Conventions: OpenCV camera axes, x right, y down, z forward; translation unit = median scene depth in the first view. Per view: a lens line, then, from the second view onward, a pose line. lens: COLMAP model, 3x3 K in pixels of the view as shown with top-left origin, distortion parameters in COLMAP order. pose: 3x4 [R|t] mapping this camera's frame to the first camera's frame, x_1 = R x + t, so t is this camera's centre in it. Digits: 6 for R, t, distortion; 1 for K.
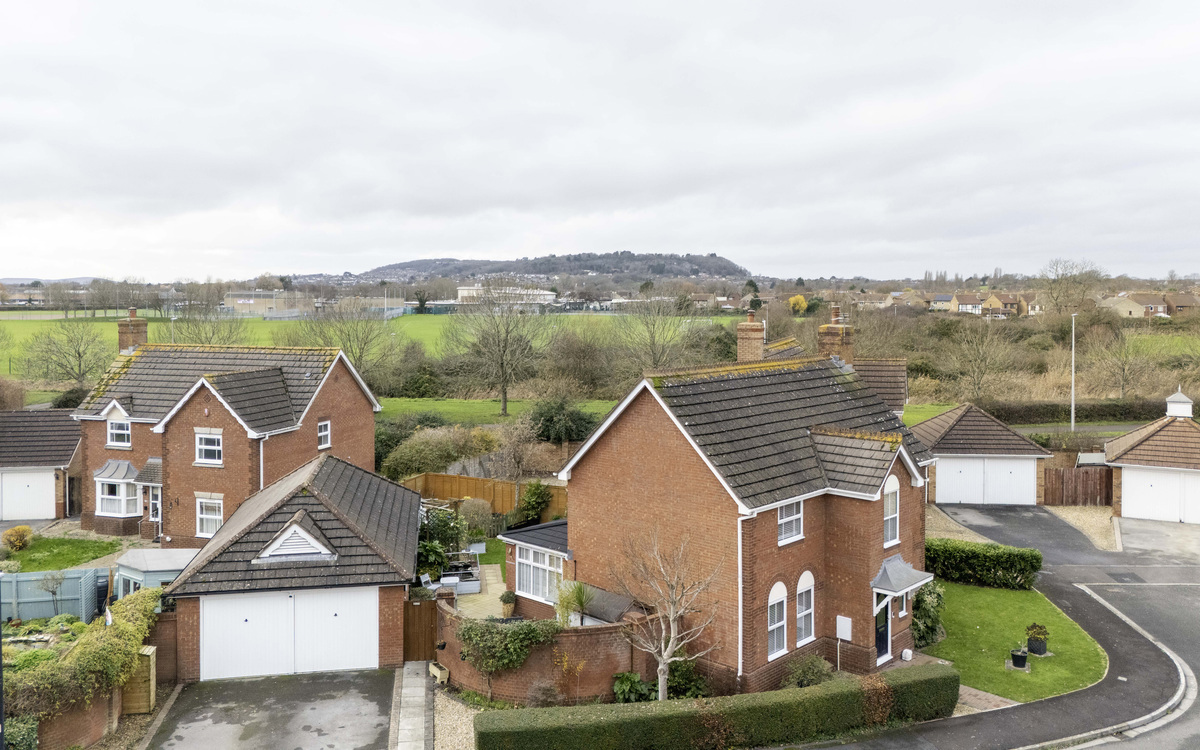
lens RADIAL K [[1101.0, 0, 596.1], [0, 1101.0, 370.9], [0, 0, 1]] dist [0.086260, 0.000000]
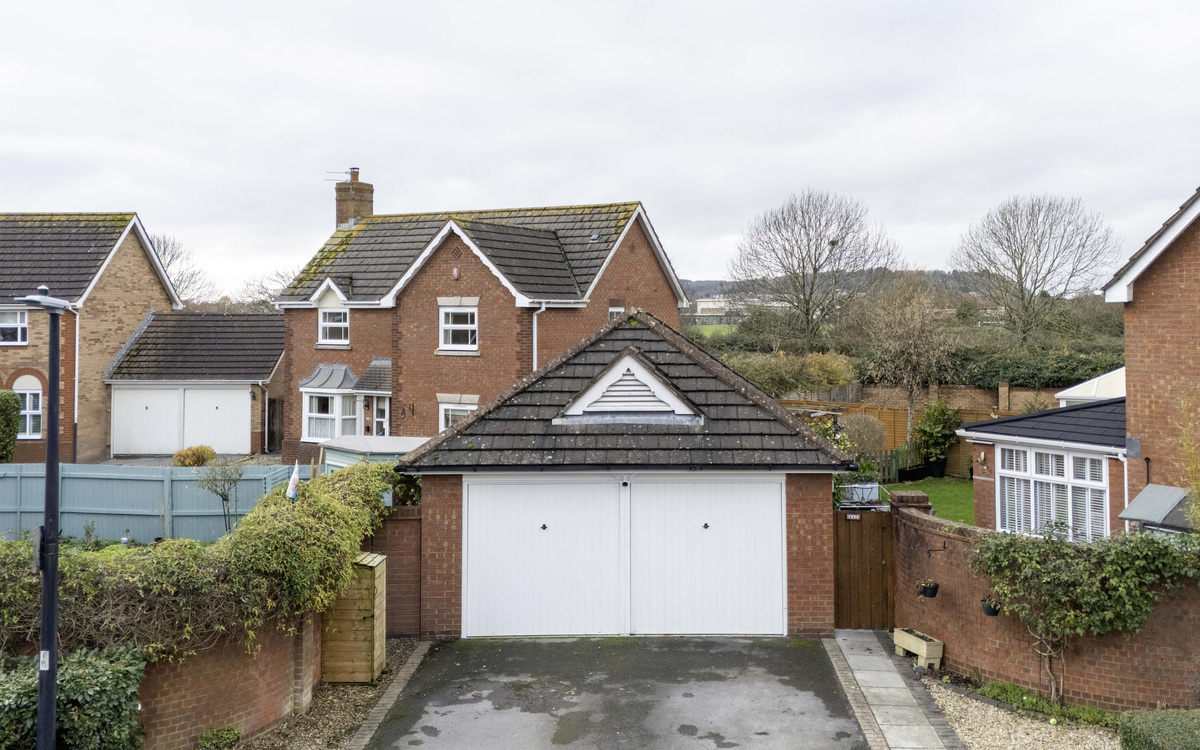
lens RADIAL K [[1101.0, 0, 612.3], [0, 1101.0, 367.6], [0, 0, 1]] dist [0.086260, 0.000000]
pose [[0.986250, -0.007606, -0.165086, -0.189741], [-0.005163, 0.997034, -0.076783, 0.183280], [0.165180, 0.076580, 0.983286, 0.472152]]
